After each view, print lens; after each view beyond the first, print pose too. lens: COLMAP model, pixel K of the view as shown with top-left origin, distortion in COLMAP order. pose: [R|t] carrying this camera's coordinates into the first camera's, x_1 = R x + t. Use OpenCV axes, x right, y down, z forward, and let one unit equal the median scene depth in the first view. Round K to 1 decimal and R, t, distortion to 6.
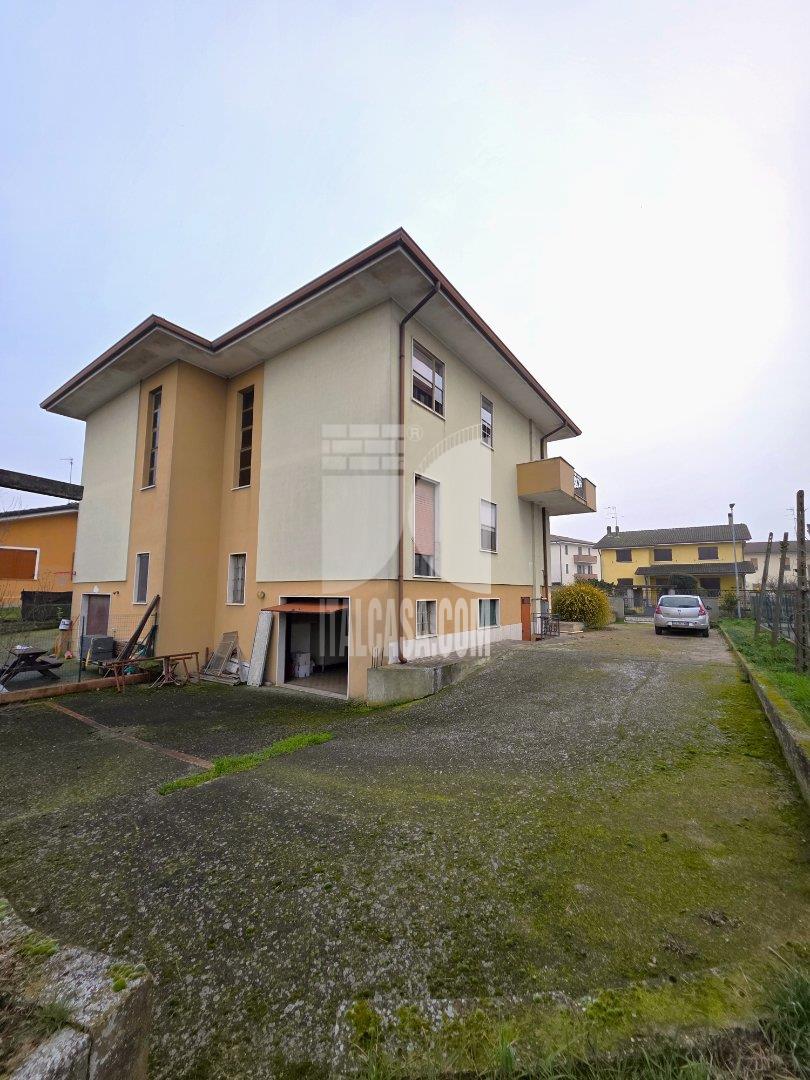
lens RADIAL K [[434.8, 0, 407.2], [0, 434.8, 540.4], [0, 0, 1]] dist [0.002400, -0.001224]
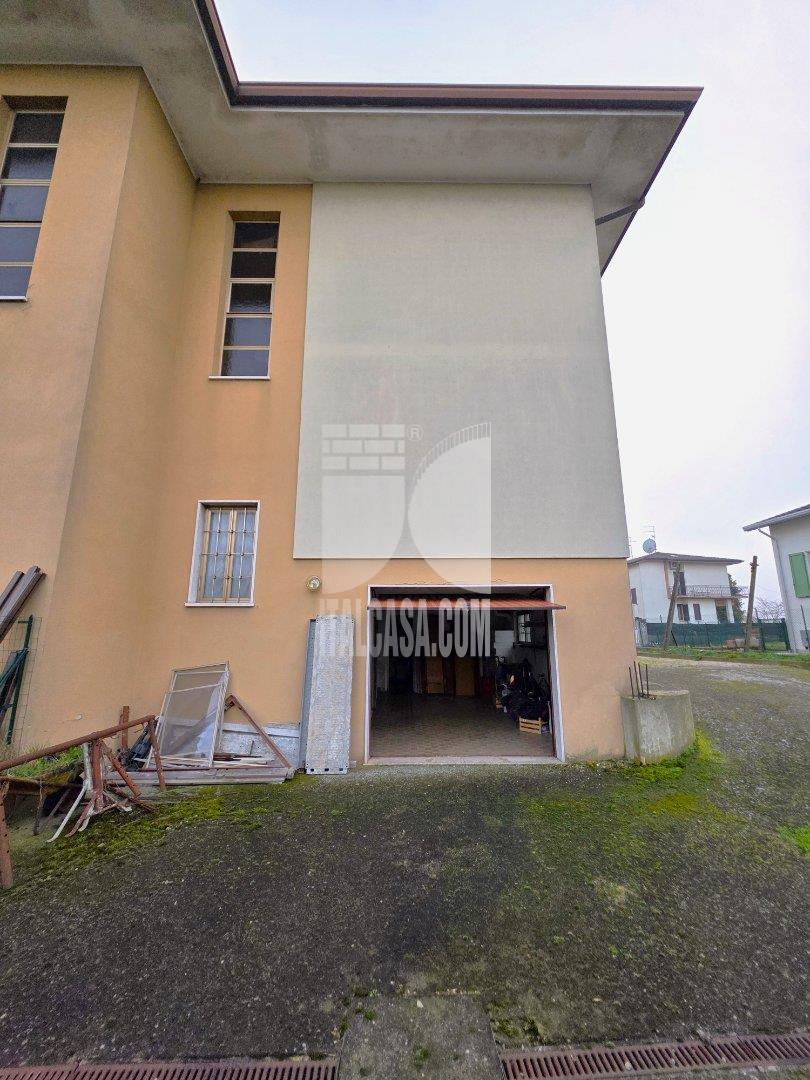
lens RADIAL K [[434.8, 0, 407.6], [0, 434.8, 541.9], [0, 0, 1]] dist [0.002400, -0.001224]
pose [[0.805698, 0.120082, 0.580027, -0.537948], [-0.060909, 0.990840, -0.120524, 0.130353], [-0.589187, 0.061777, 0.805632, 0.520481]]
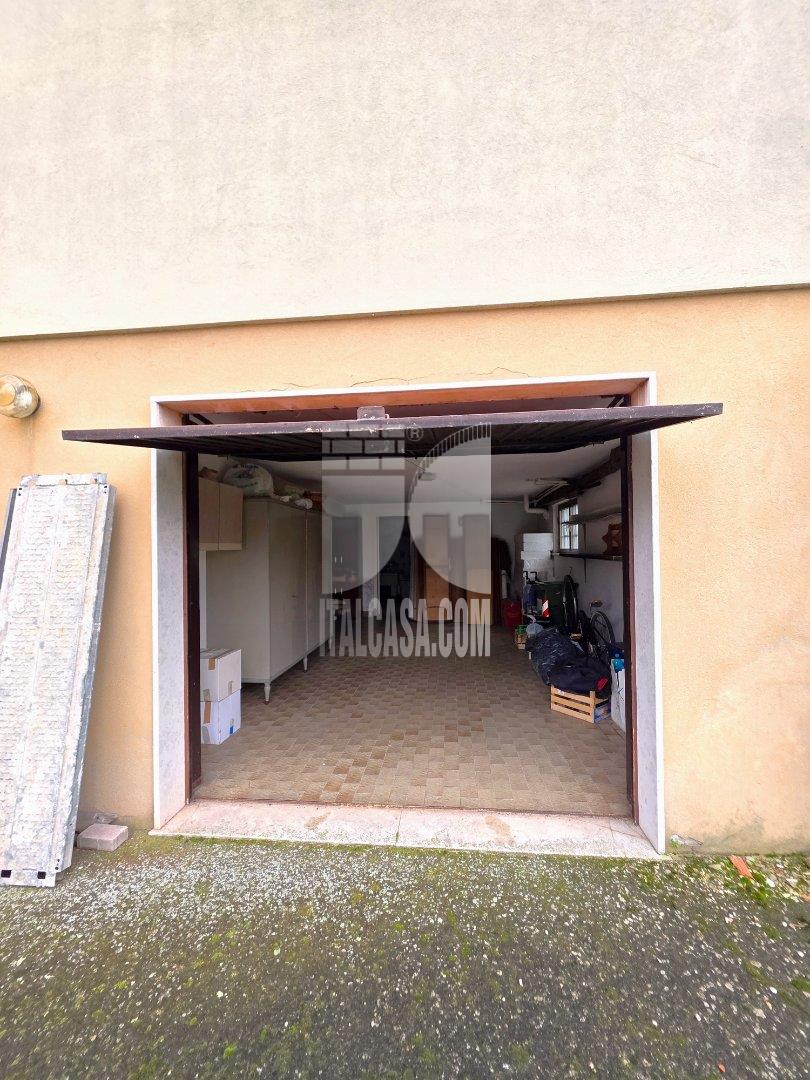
lens RADIAL K [[434.8, 0, 404.6], [0, 434.8, 543.8], [0, 0, 1]] dist [0.002400, -0.001224]
pose [[0.863798, -0.007134, 0.503788, -0.281218], [-0.040309, 0.995716, 0.083215, 0.164921], [-0.502223, -0.092188, 0.859810, 0.724057]]
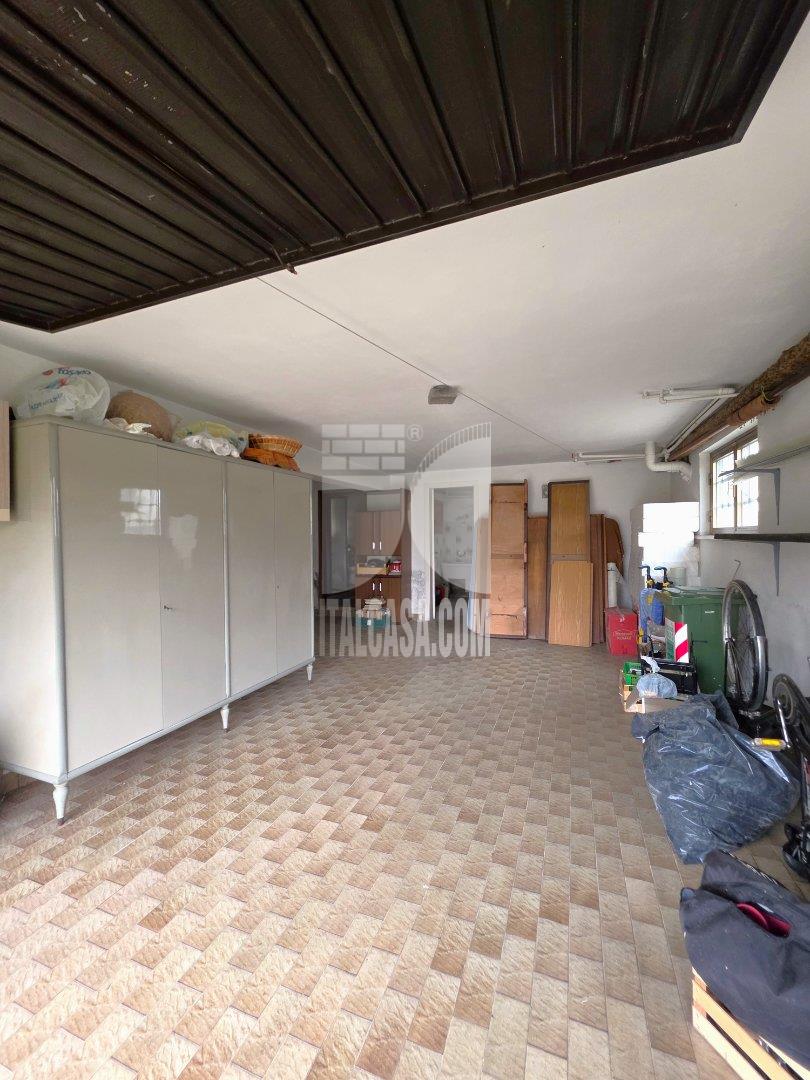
lens RADIAL K [[434.8, 0, 405.8], [0, 434.8, 540.8], [0, 0, 1]] dist [0.002400, -0.001224]
pose [[0.964162, -0.015189, 0.264879, -0.112467], [-0.015007, 0.993640, 0.111603, 0.189125], [-0.264889, -0.111579, 0.957802, 0.871024]]
